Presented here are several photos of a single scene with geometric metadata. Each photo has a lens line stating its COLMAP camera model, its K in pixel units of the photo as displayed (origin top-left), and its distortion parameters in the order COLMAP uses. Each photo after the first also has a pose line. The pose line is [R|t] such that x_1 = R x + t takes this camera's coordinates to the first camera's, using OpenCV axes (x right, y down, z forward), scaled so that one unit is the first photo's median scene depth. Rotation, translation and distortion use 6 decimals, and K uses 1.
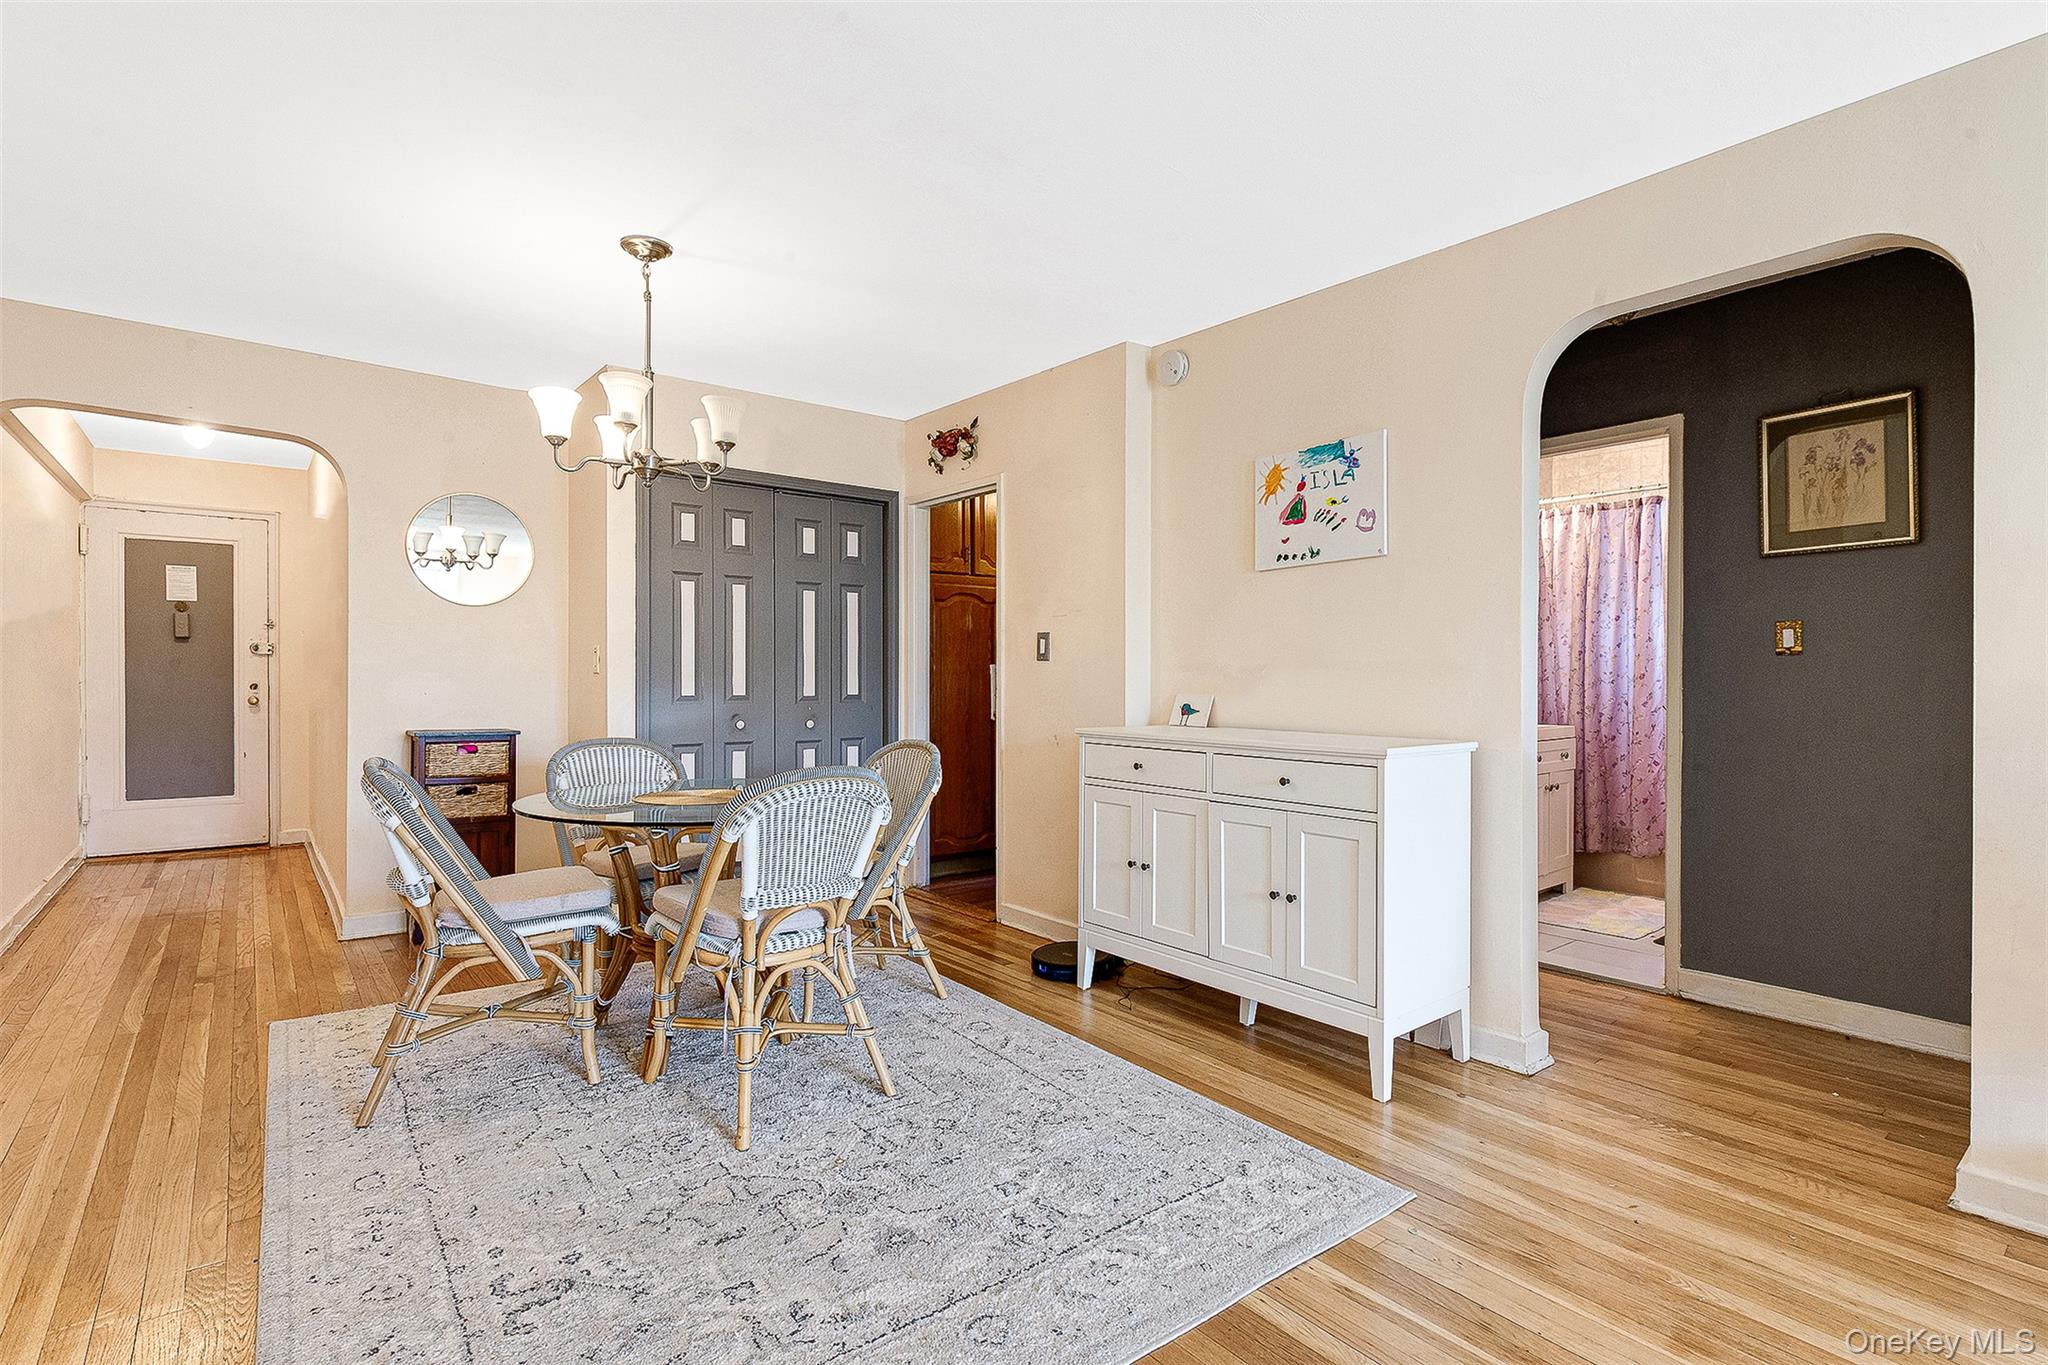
lens RADIAL K [[956.0, 0, 1017.7], [0, 956.0, 686.9], [0, 0, 1]] dist [0.023352, -0.012187]
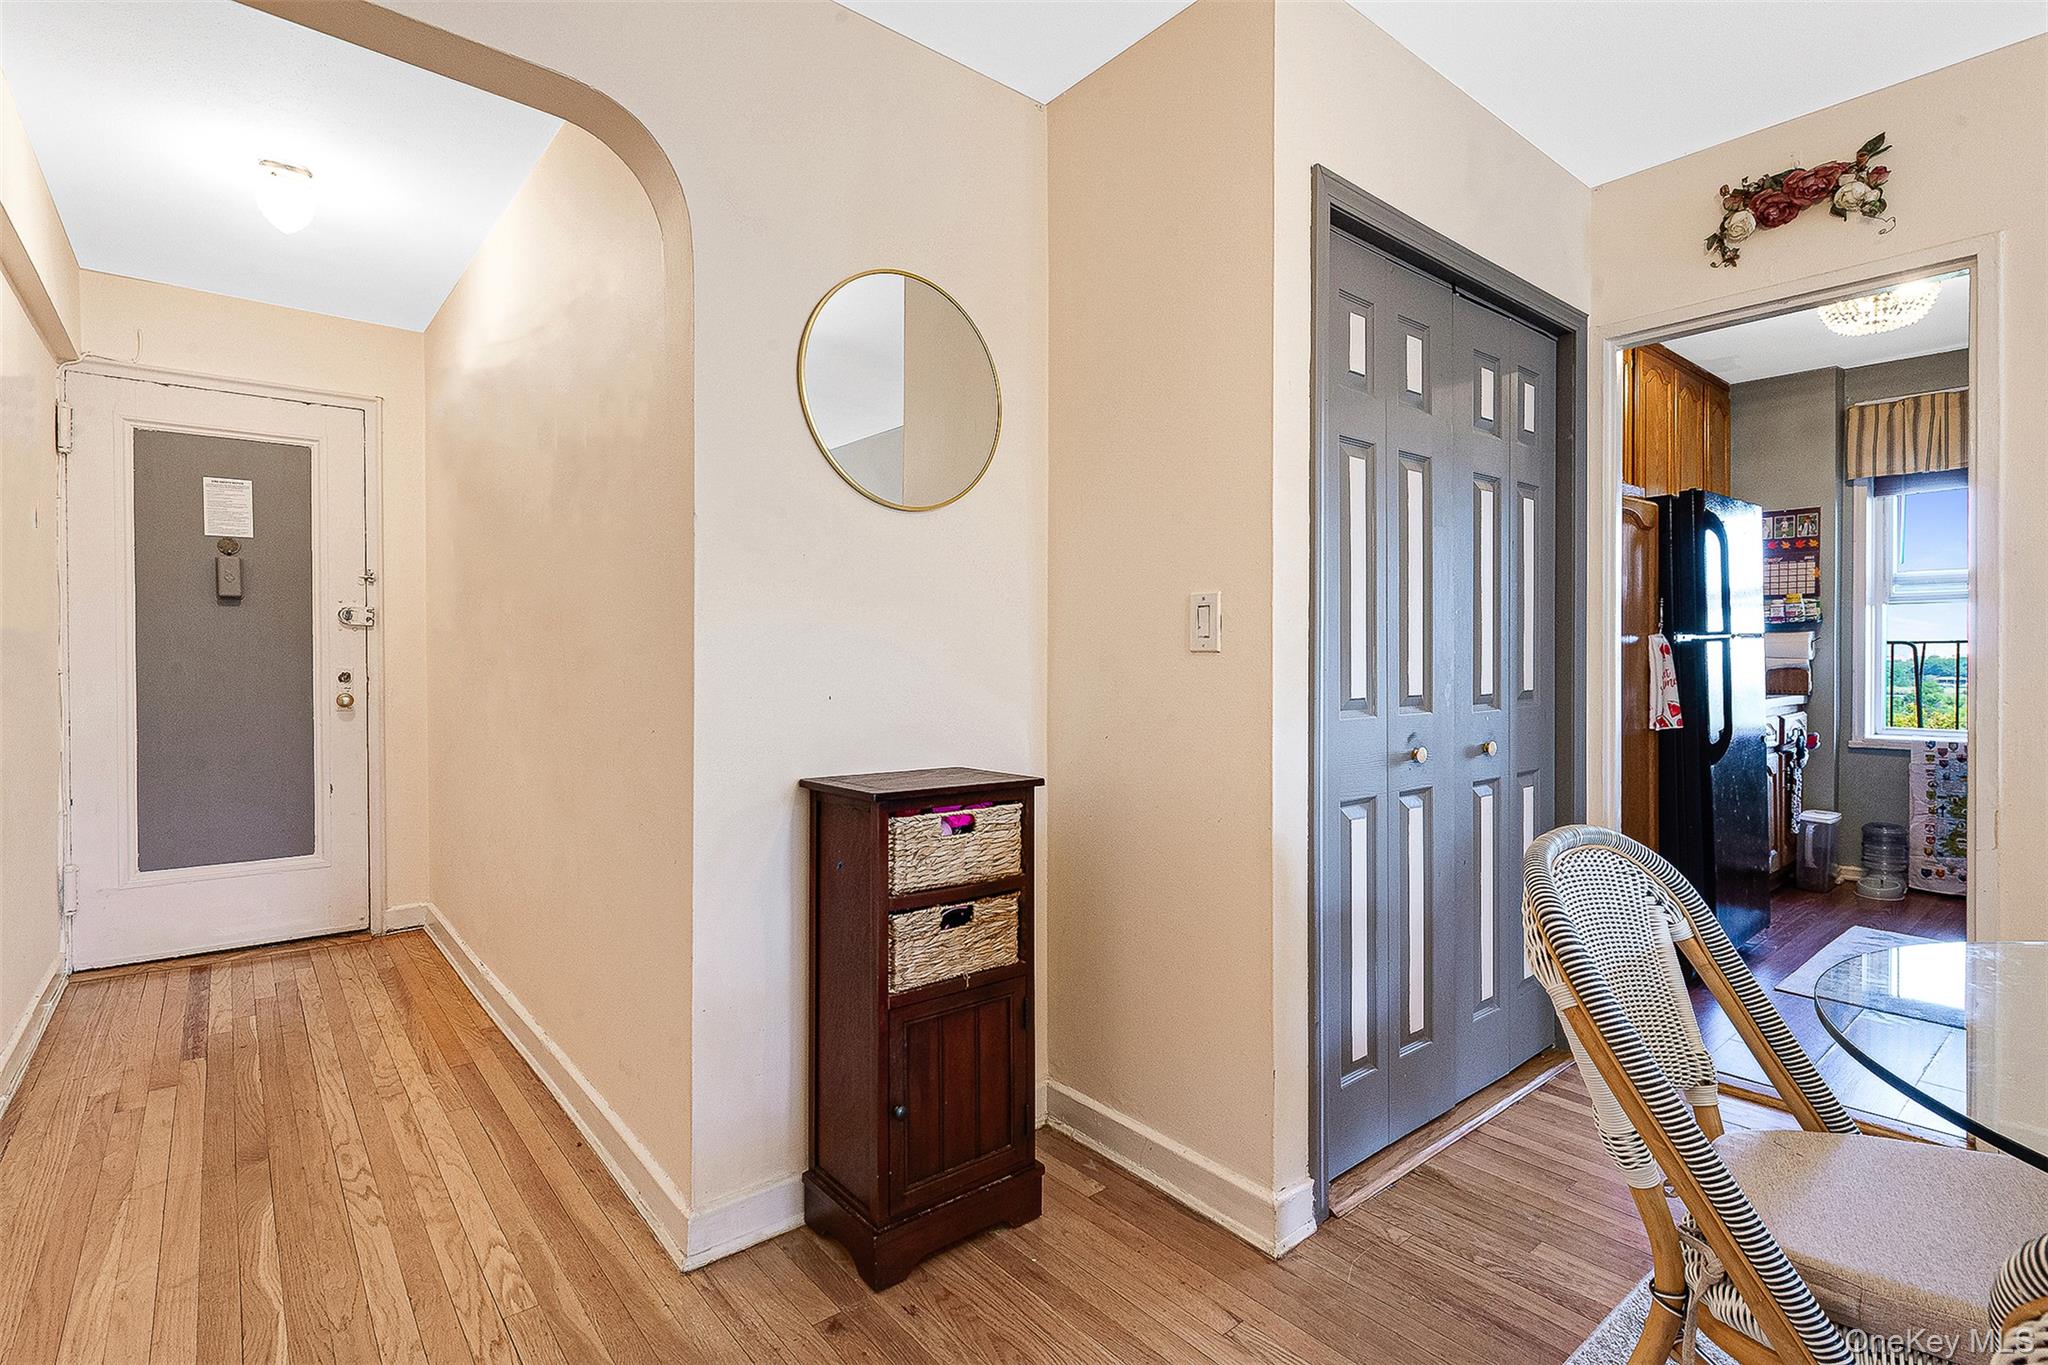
lens RADIAL K [[958.9, 0, 1032.6], [0, 958.9, 674.7], [0, 0, 1]] dist [0.018681, -0.011378]
pose [[0.999731, -0.003596, 0.022904, -0.501643], [0.003497, 0.999984, 0.004389, -0.004927], [-0.022920, -0.004307, 0.999728, 0.511471]]
